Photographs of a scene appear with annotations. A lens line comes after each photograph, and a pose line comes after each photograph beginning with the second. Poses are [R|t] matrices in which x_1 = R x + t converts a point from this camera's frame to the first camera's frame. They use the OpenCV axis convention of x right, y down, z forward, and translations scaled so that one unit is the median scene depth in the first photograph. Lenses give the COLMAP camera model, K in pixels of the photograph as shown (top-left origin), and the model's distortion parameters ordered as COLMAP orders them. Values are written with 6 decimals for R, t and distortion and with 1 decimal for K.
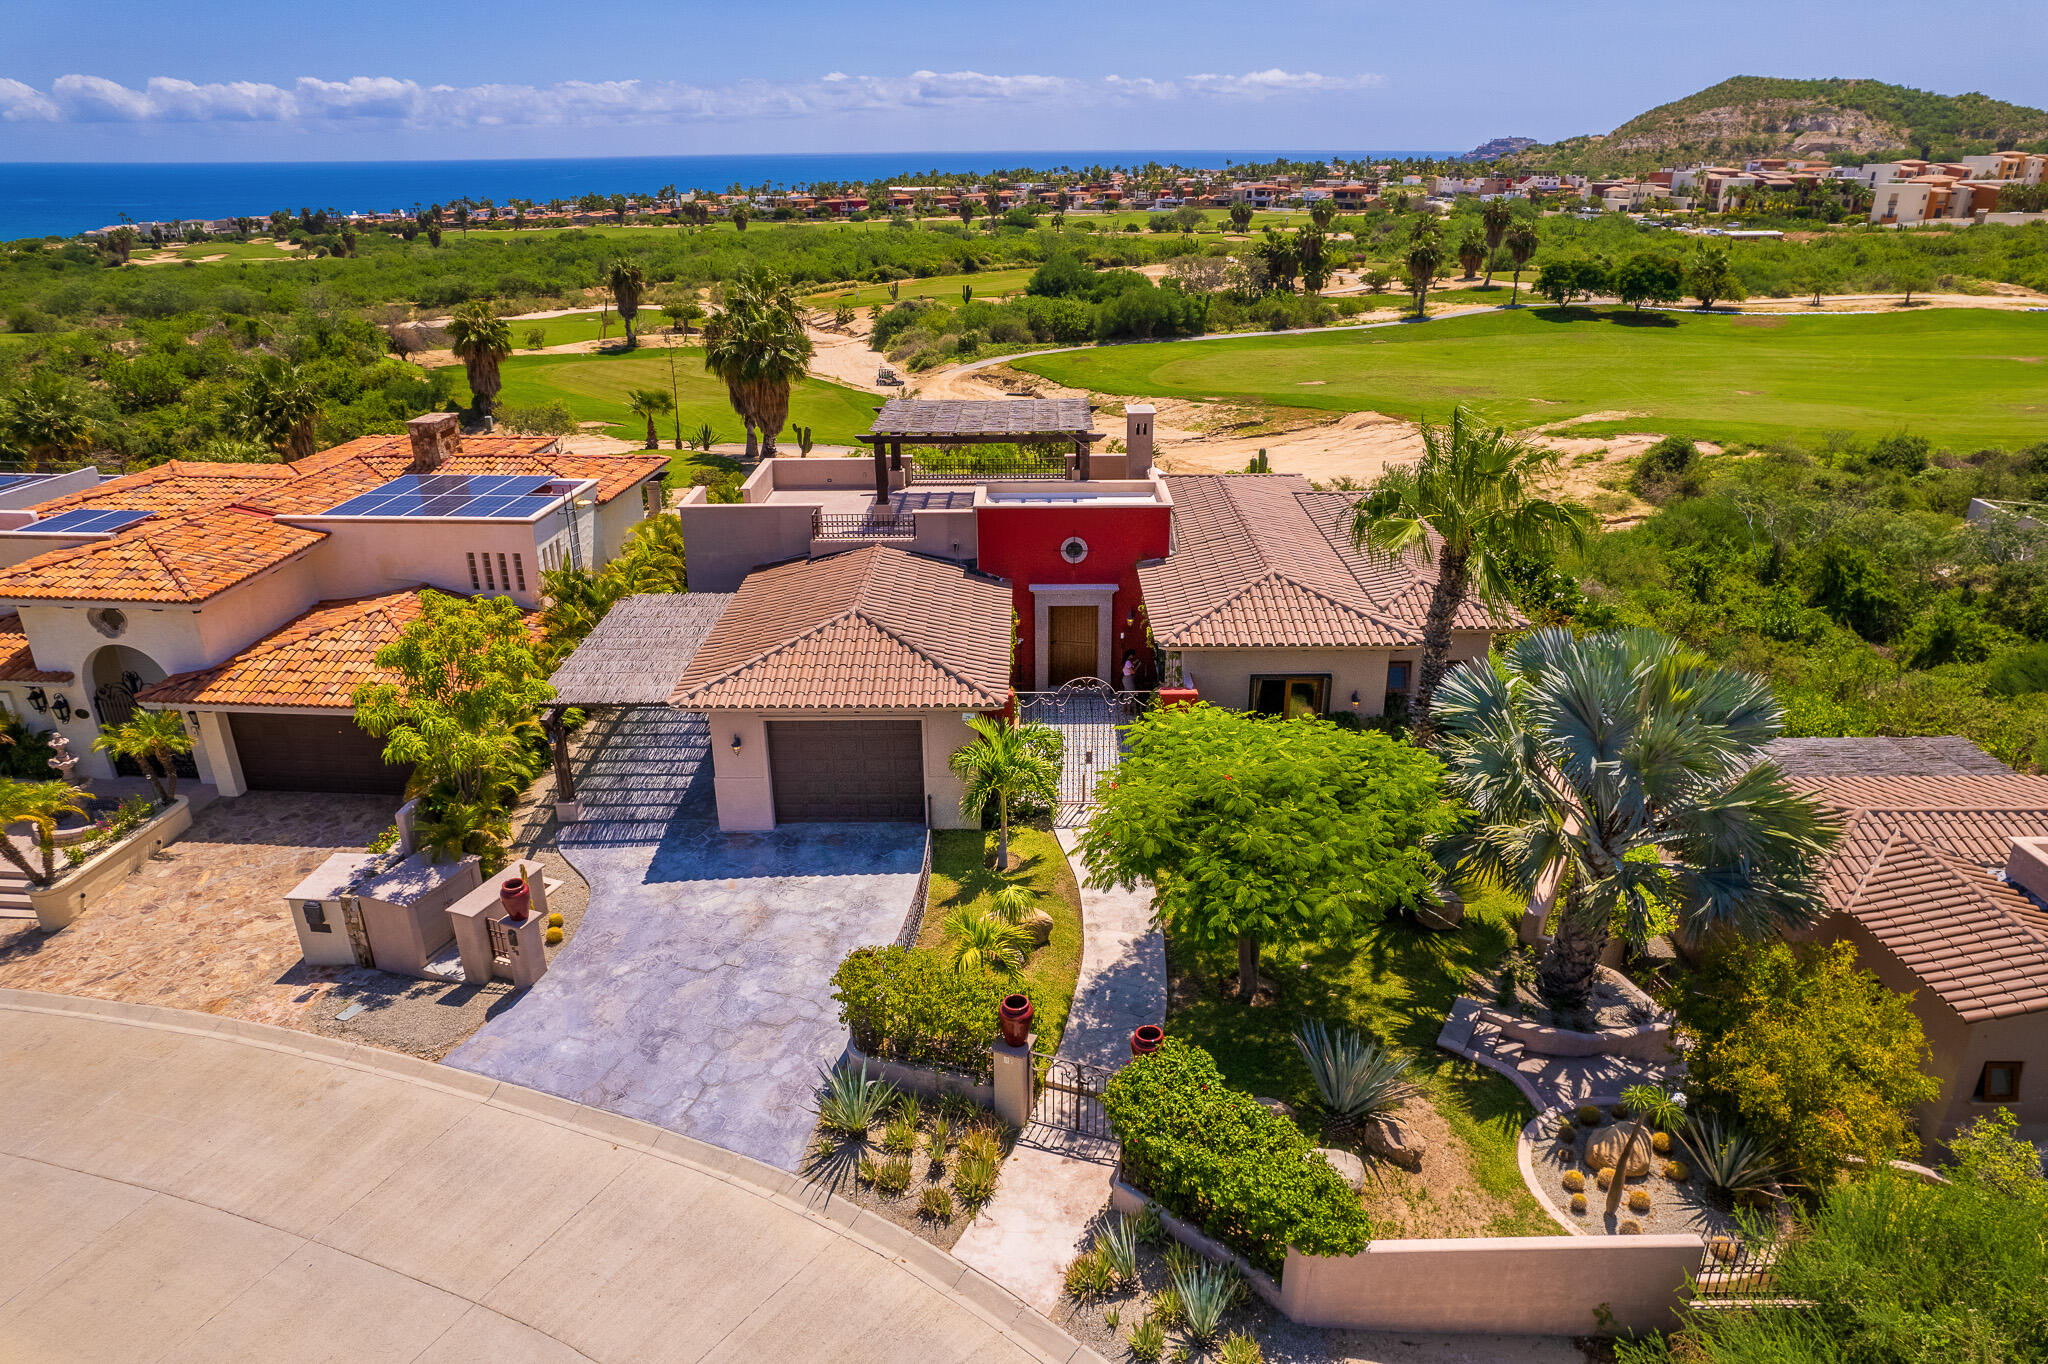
lens RADIAL K [[1317.4, 0, 1030.3], [0, 1317.4, 697.8], [0, 0, 1]] dist [-0.071102, 0.061573]
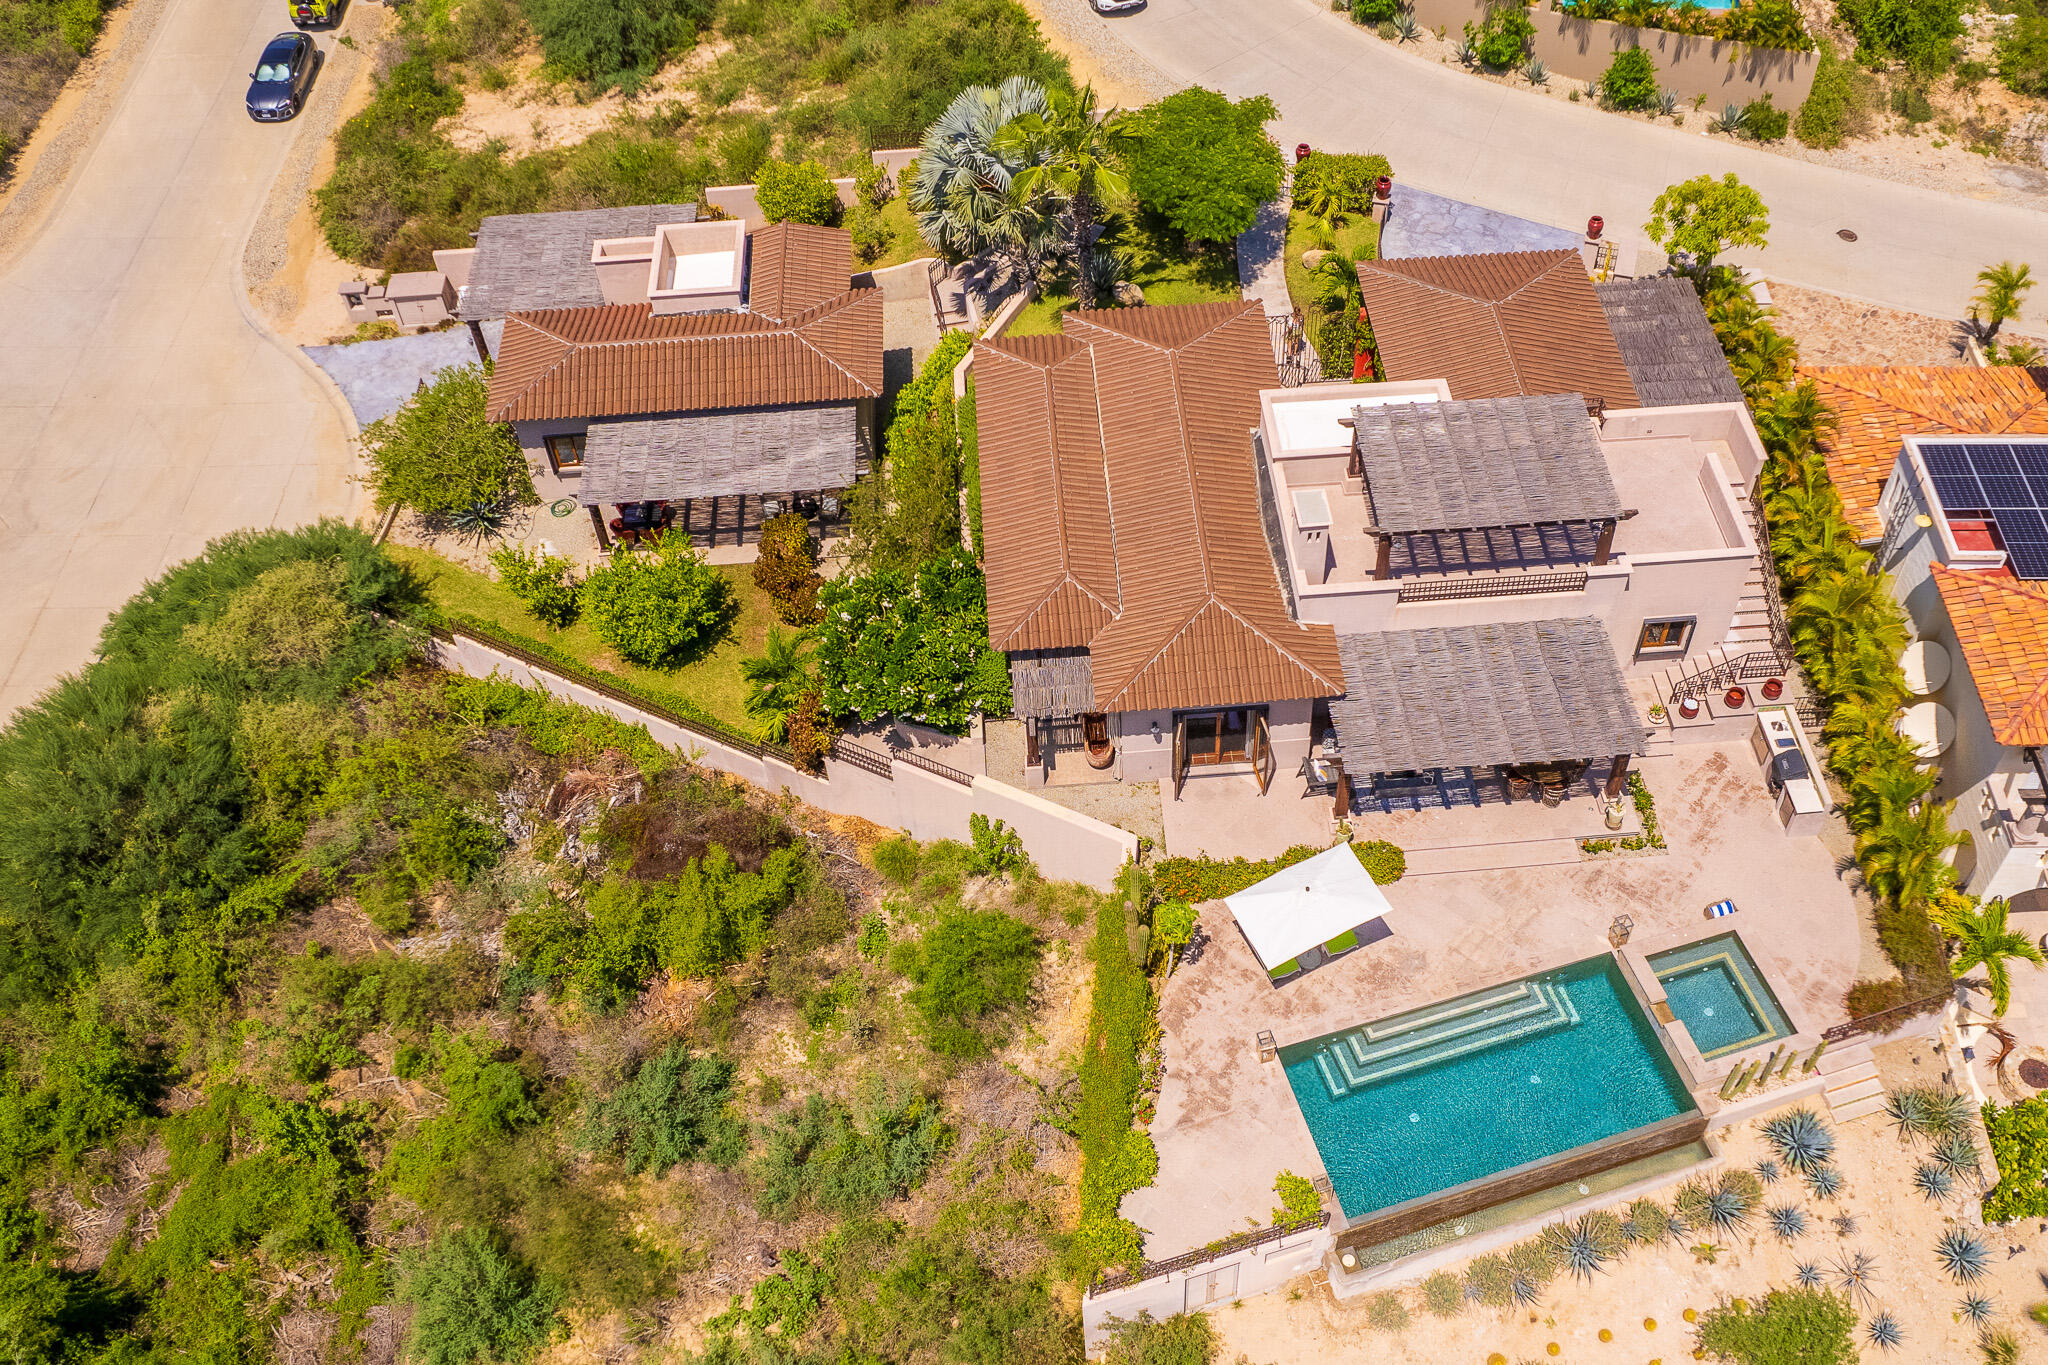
lens RADIAL K [[1890.4, 0, 1122.7], [0, 1890.4, 690.7], [0, 0, 1]] dist [-0.054816, 0.007899]
pose [[-0.996200, 0.073591, -0.046593, 0.342071], [-0.022029, 0.304668, 0.952204, -1.689827], [0.084269, 0.949611, -0.301889, 1.859545]]
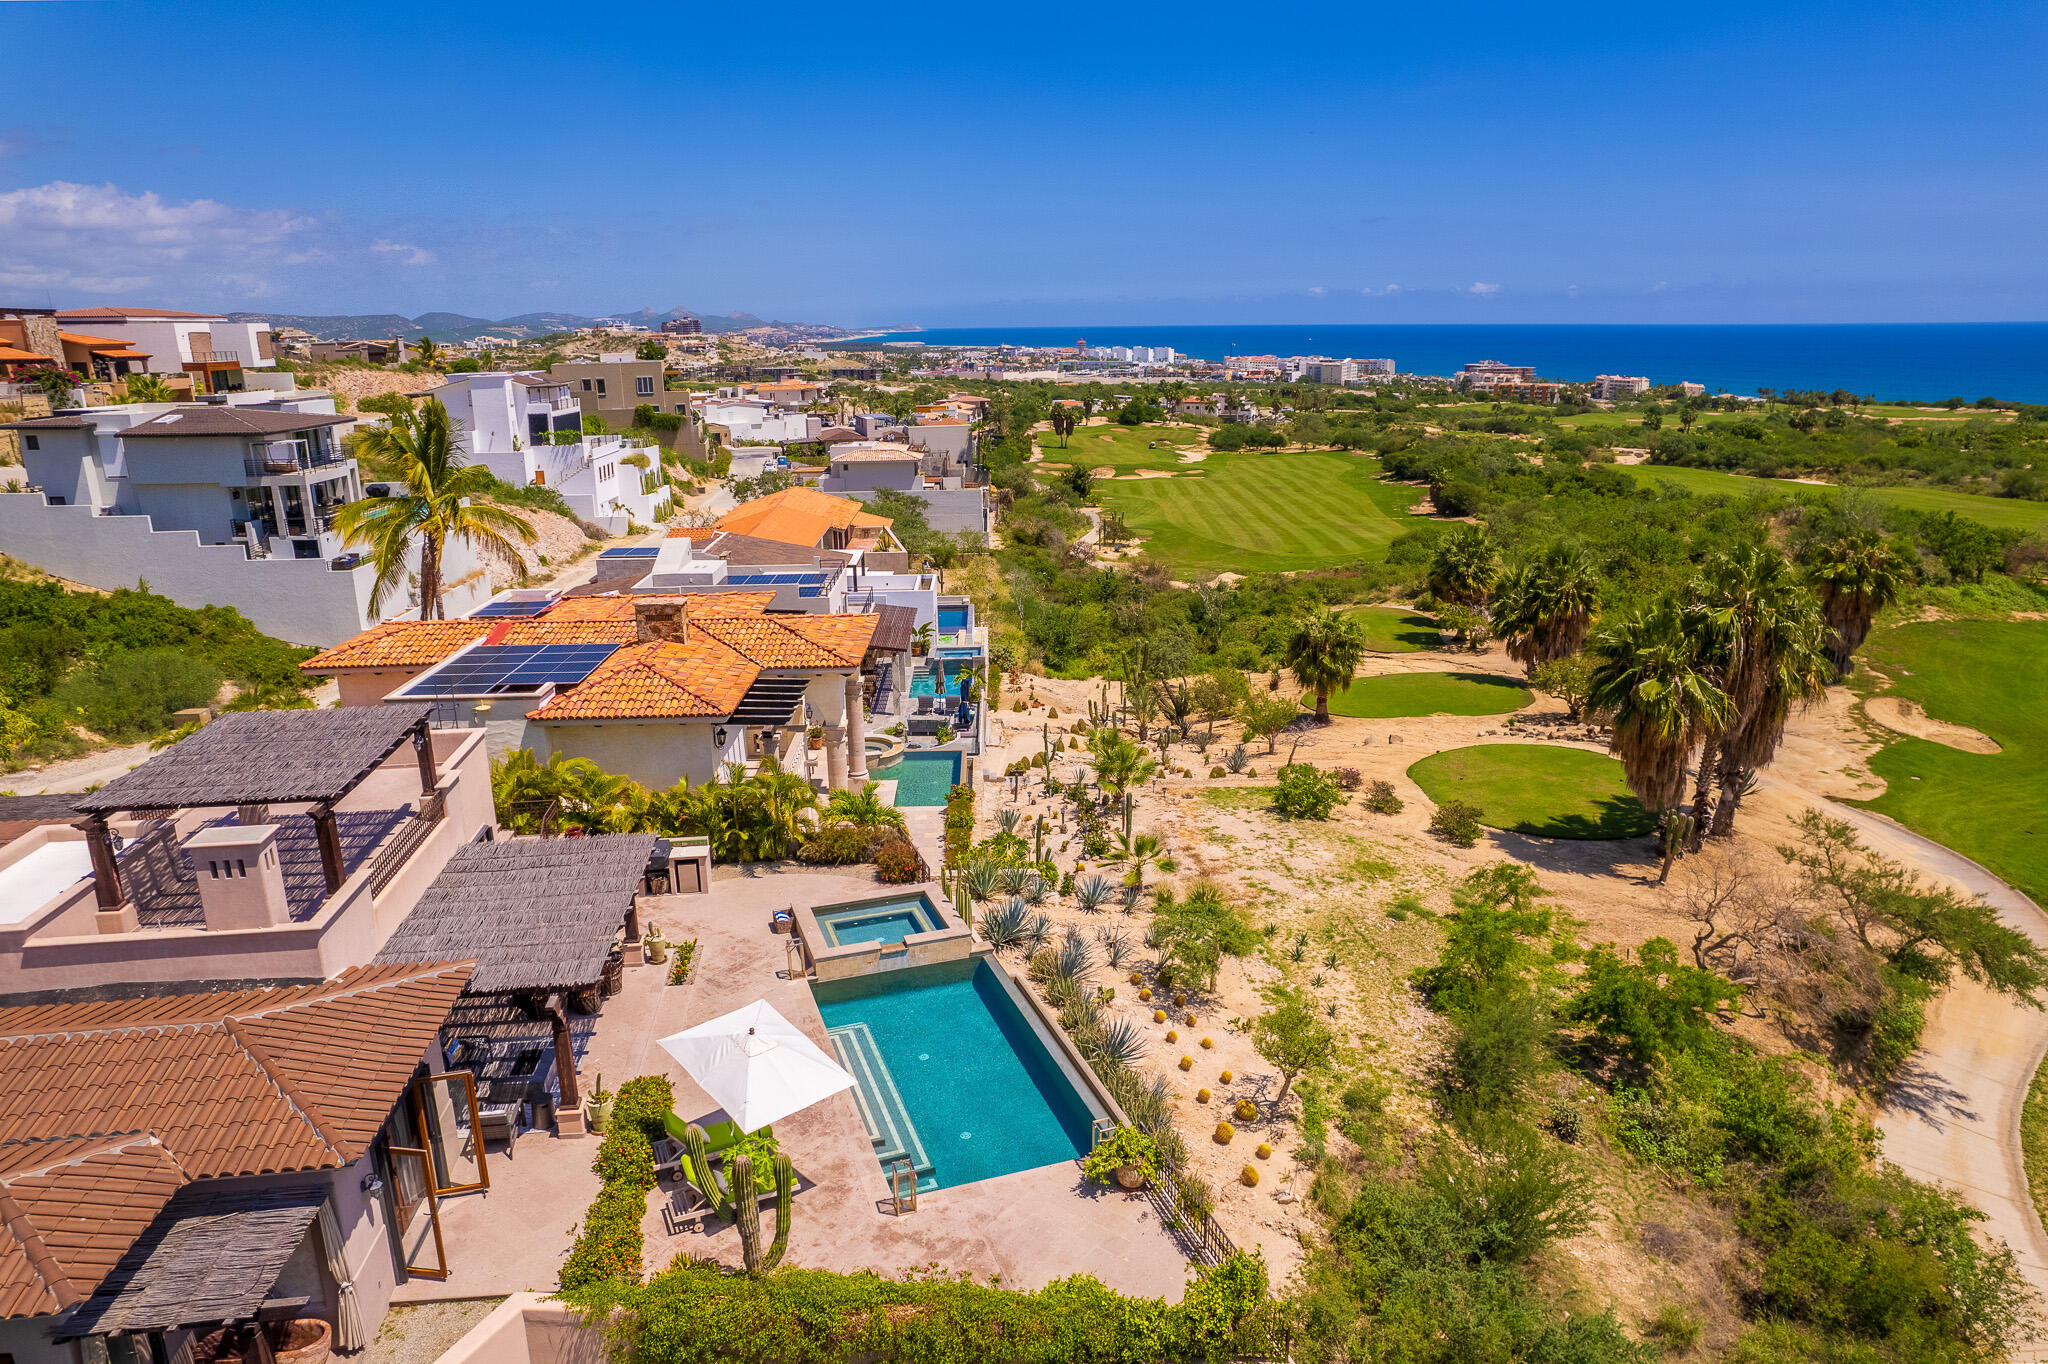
lens RADIAL K [[1317.4, 0, 1030.3], [0, 1317.4, 697.8], [0, 0, 1]] dist [-0.071102, 0.061573]
pose [[0.118516, 0.275816, -0.953876, 0.836223], [-0.375845, 0.901632, 0.214012, -0.677576], [0.919073, 0.333145, 0.210522, 1.505165]]
